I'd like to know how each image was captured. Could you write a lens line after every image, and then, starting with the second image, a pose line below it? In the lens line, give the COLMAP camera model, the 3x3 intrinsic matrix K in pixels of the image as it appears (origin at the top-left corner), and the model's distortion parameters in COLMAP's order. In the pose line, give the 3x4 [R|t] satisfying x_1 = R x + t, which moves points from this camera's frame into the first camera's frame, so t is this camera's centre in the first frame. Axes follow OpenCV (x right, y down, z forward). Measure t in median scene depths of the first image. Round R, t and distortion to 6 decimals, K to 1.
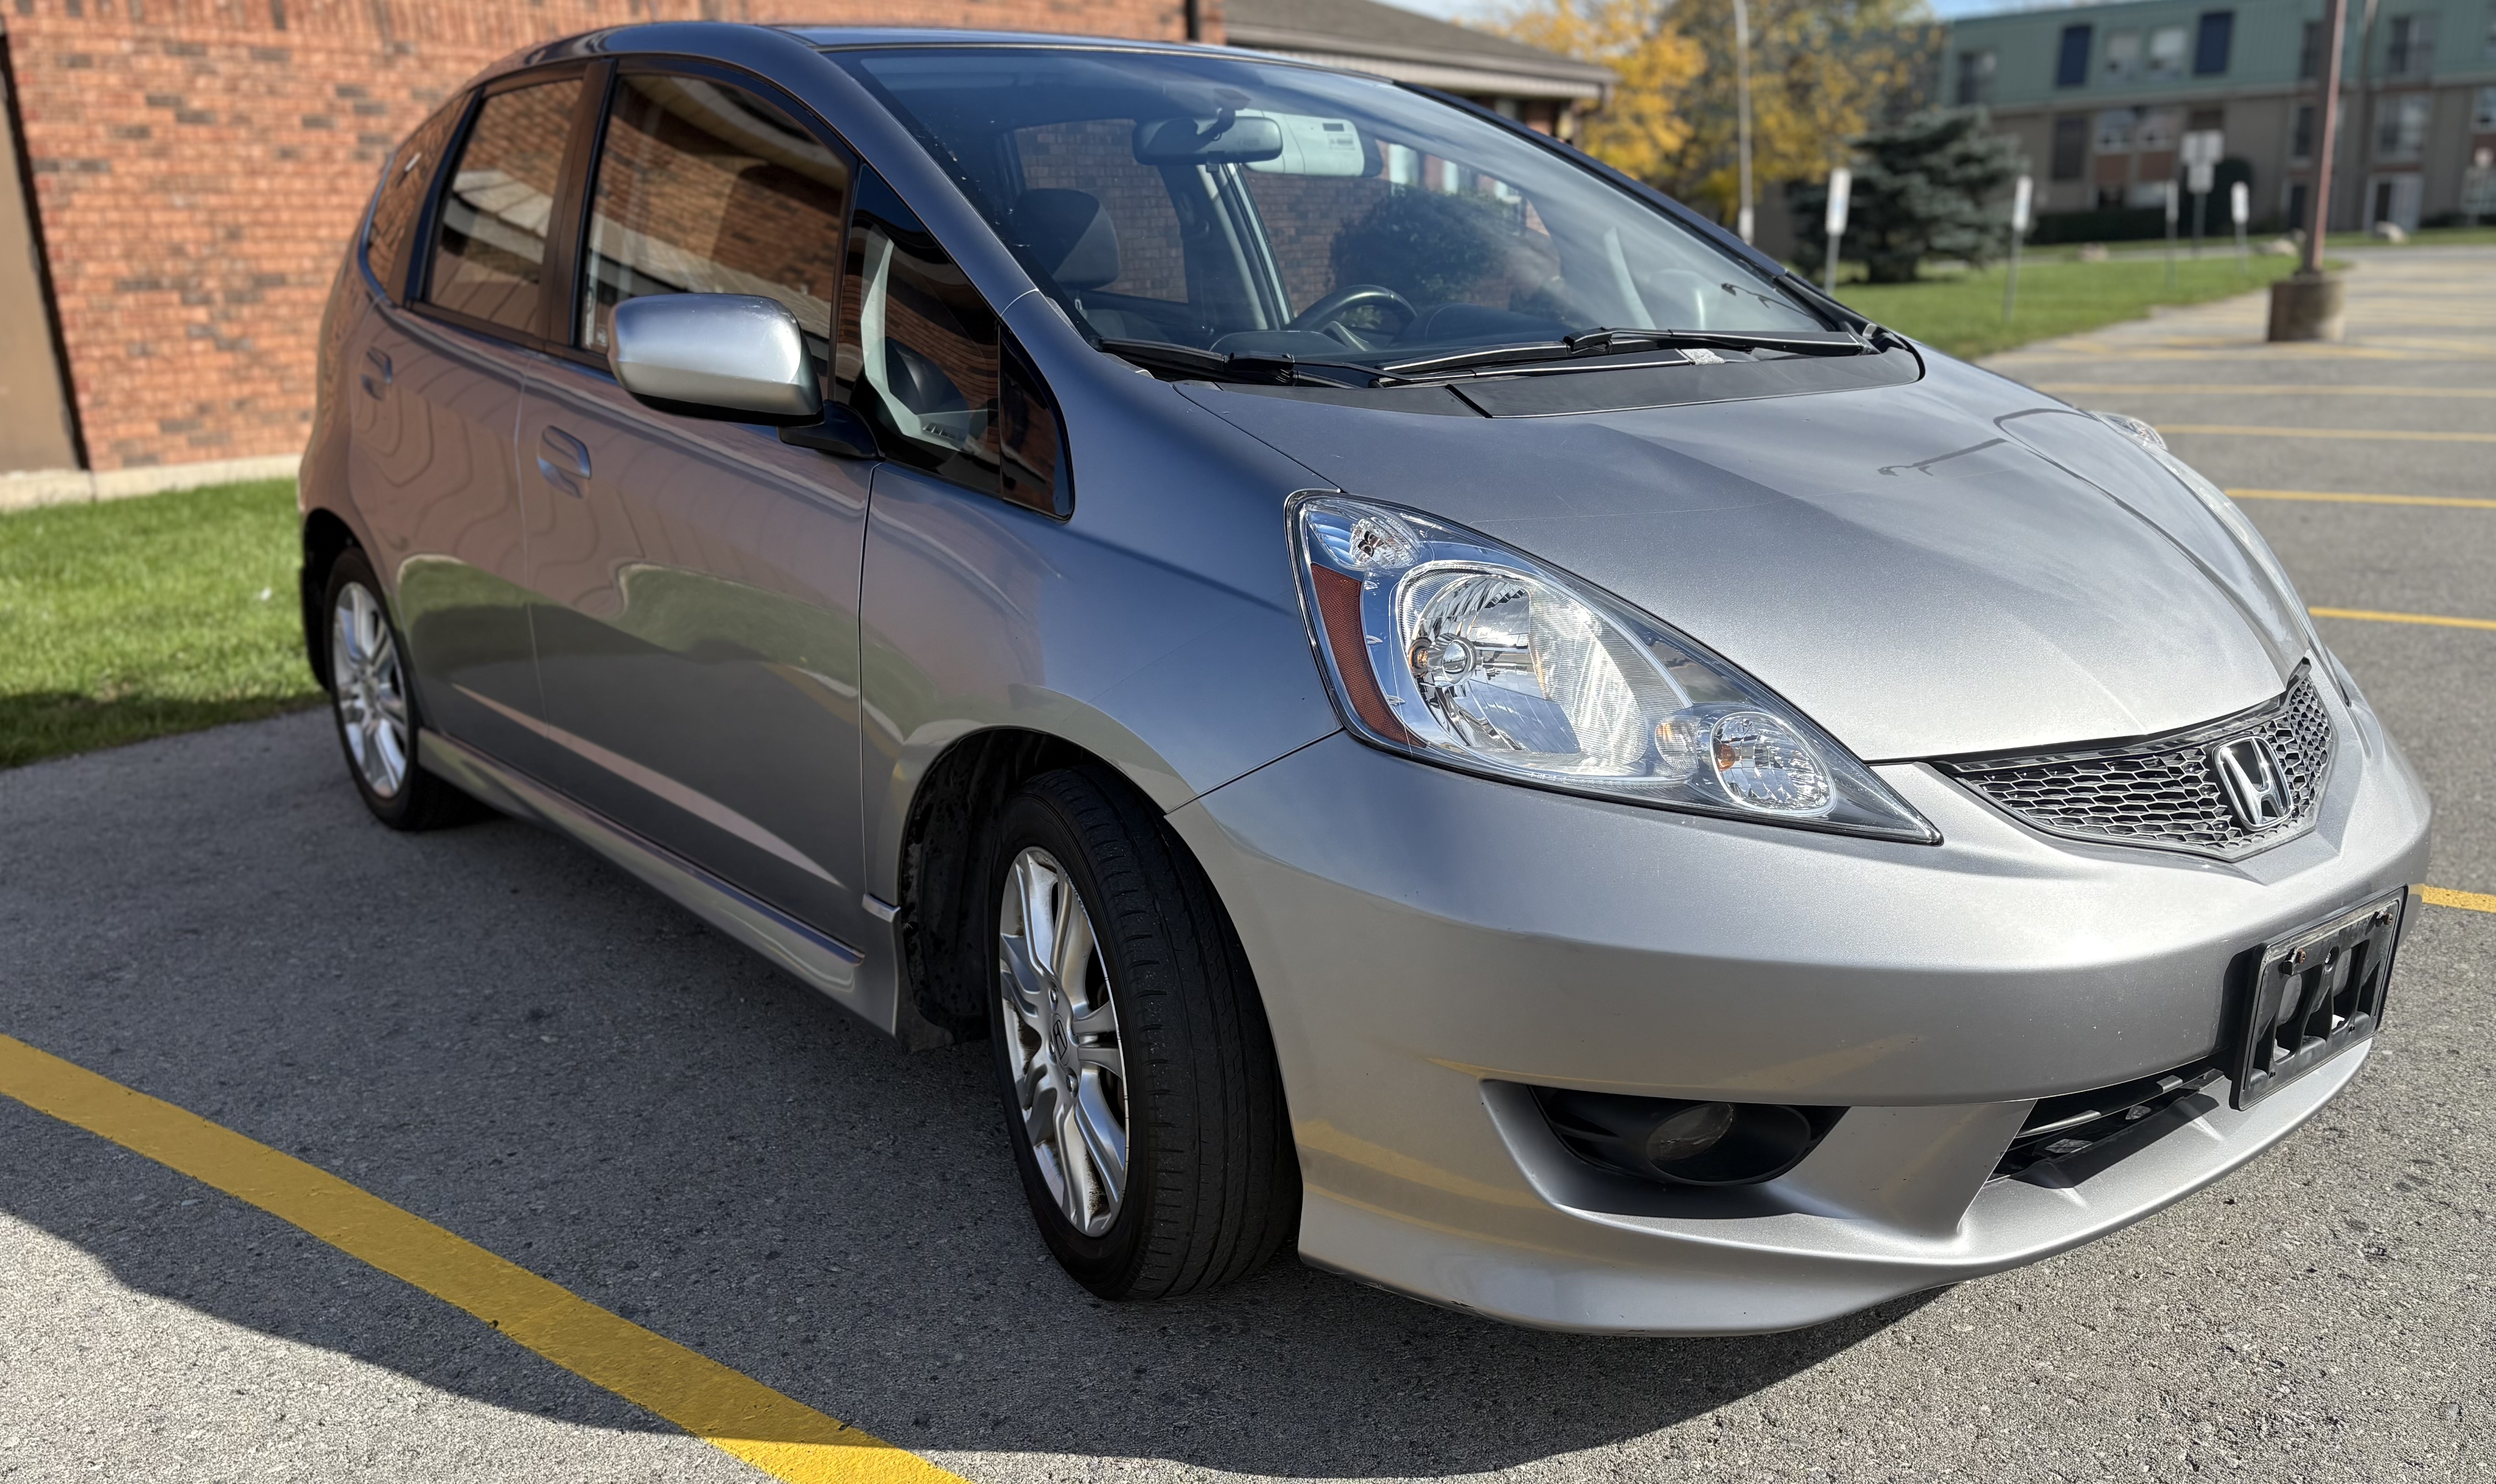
lens RADIAL K [[1999.6, 0, 1244.9], [0, 1999.6, 820.6], [0, 0, 1]] dist [0.090688, -0.112616]
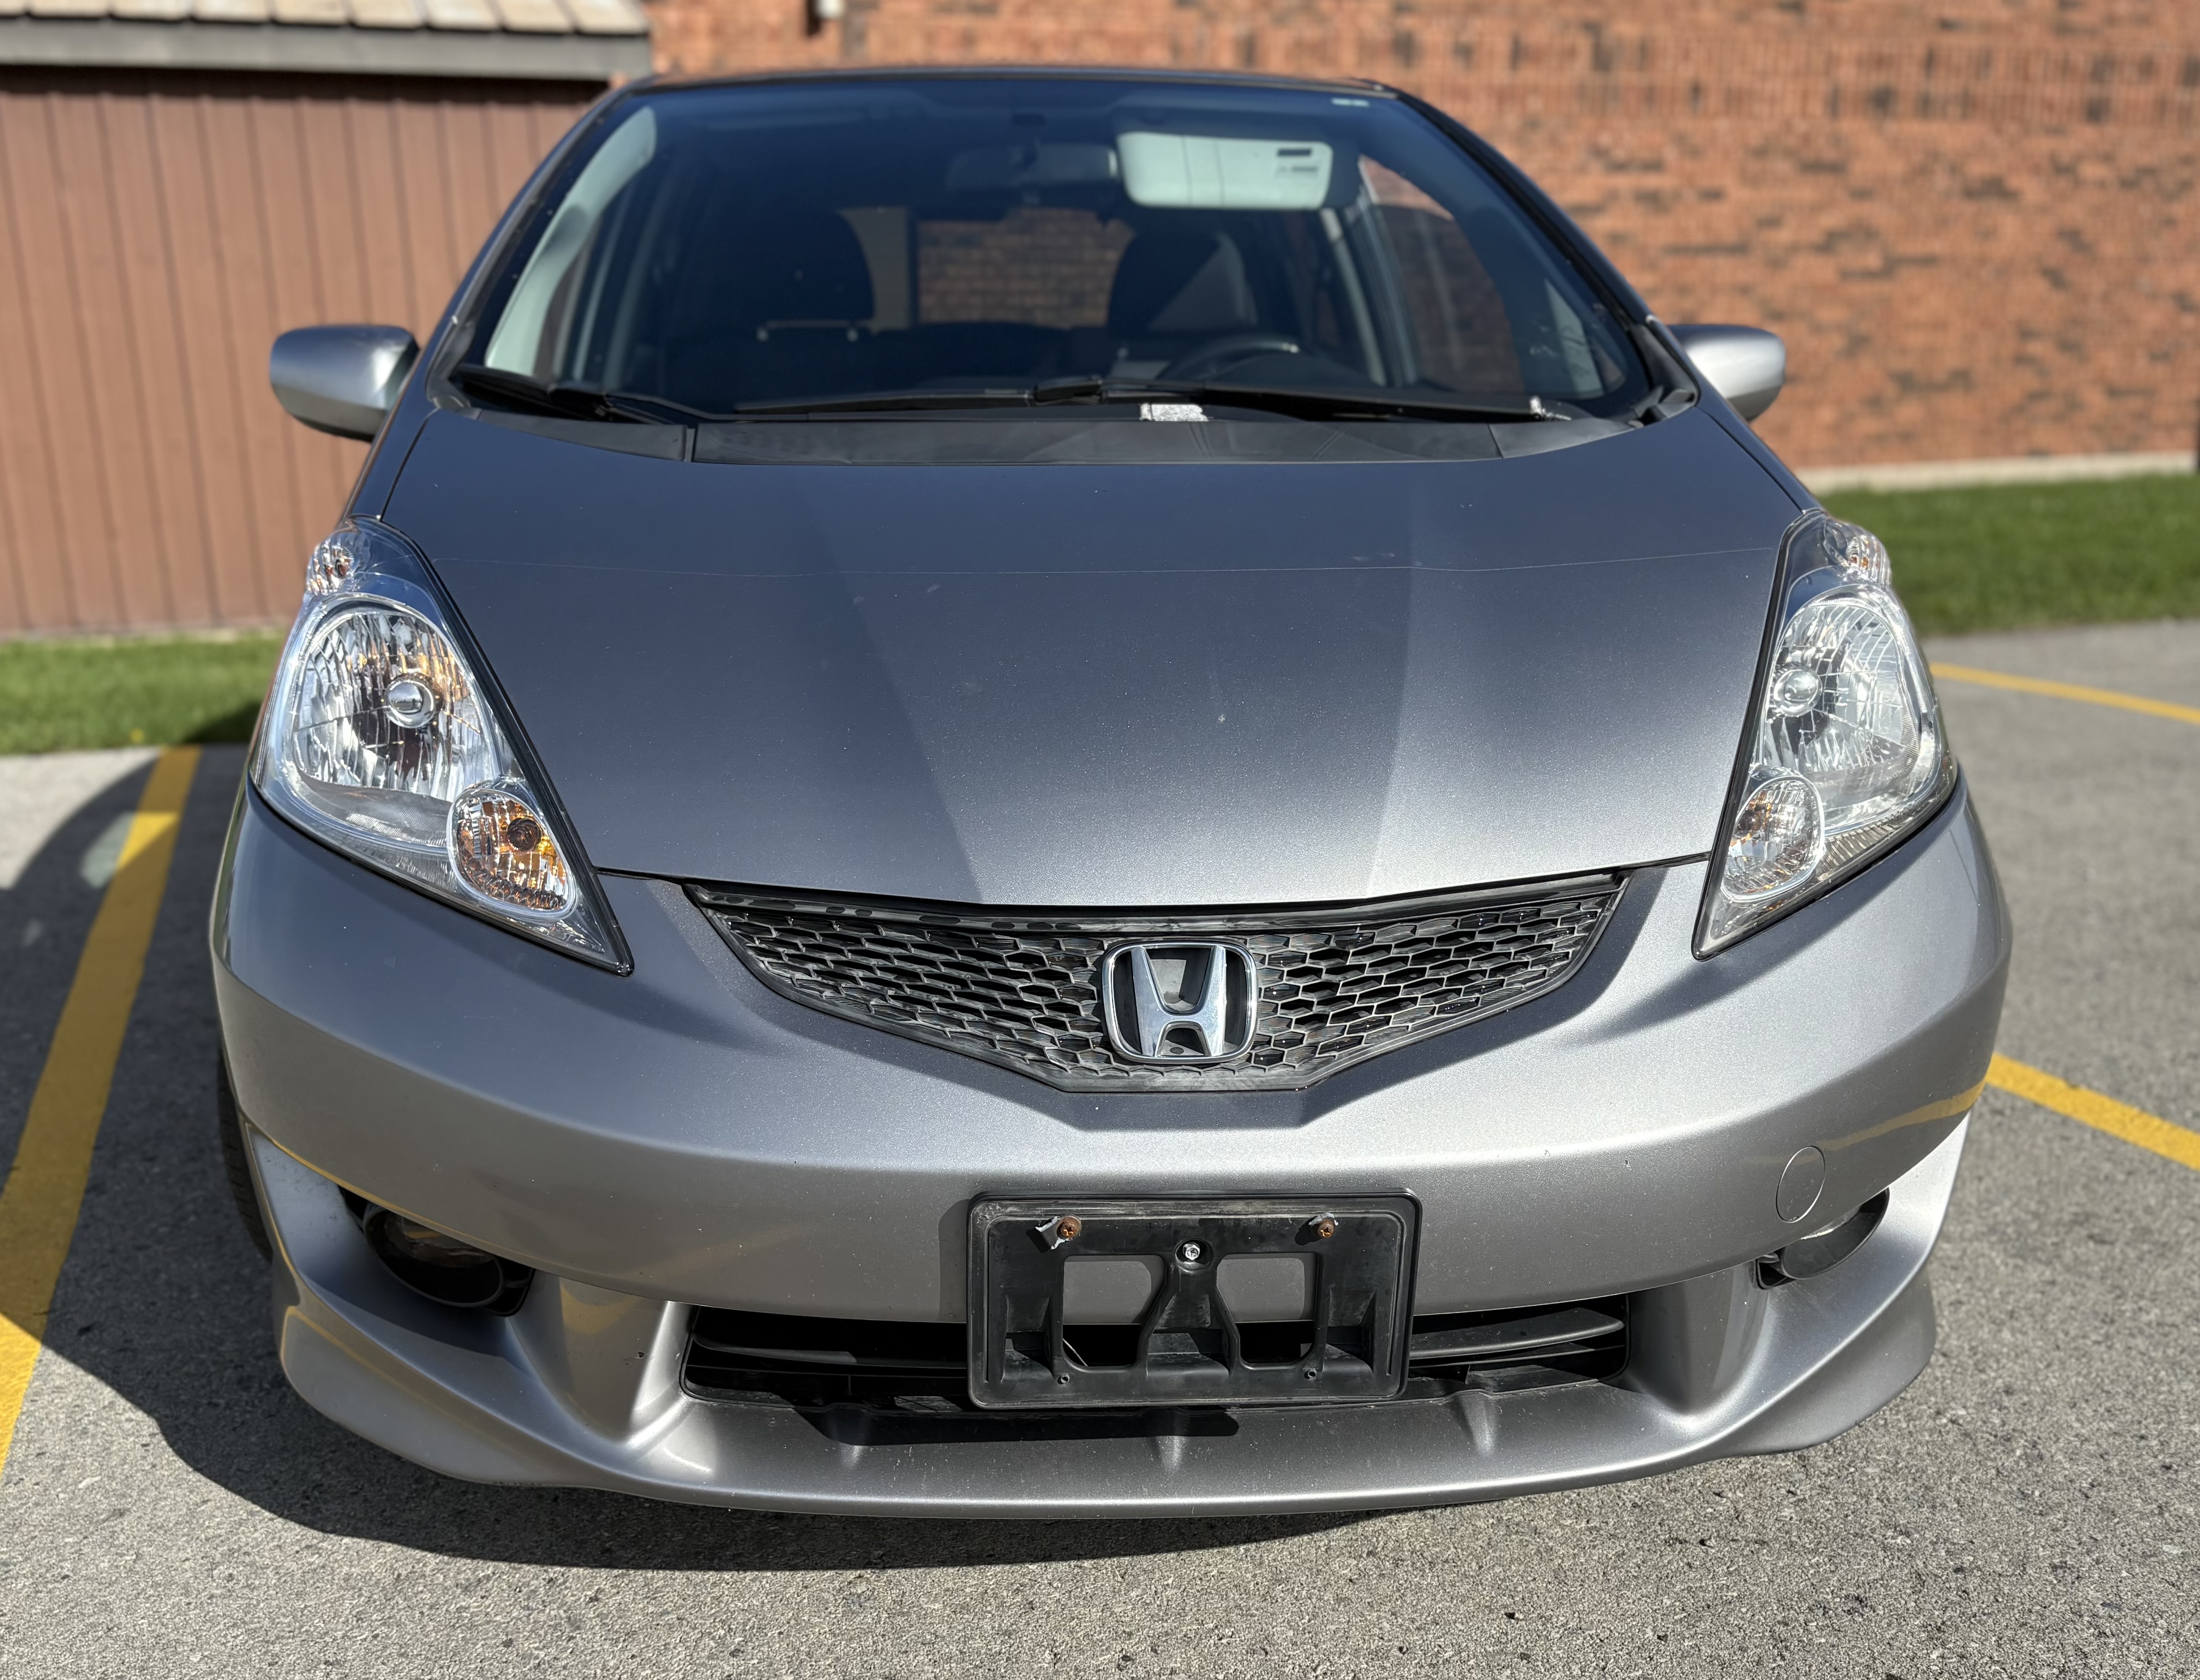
lens RADIAL K [[2060.4, 0, 974.8], [0, 2060.4, 947.0], [0, 0, 1]] dist [0.088538, -0.126514]
pose [[0.796229, 0.183821, -0.576393, 0.180064], [-0.174502, 0.982012, 0.072123, -0.016493], [0.579283, 0.043155, 0.813983, 0.070308]]
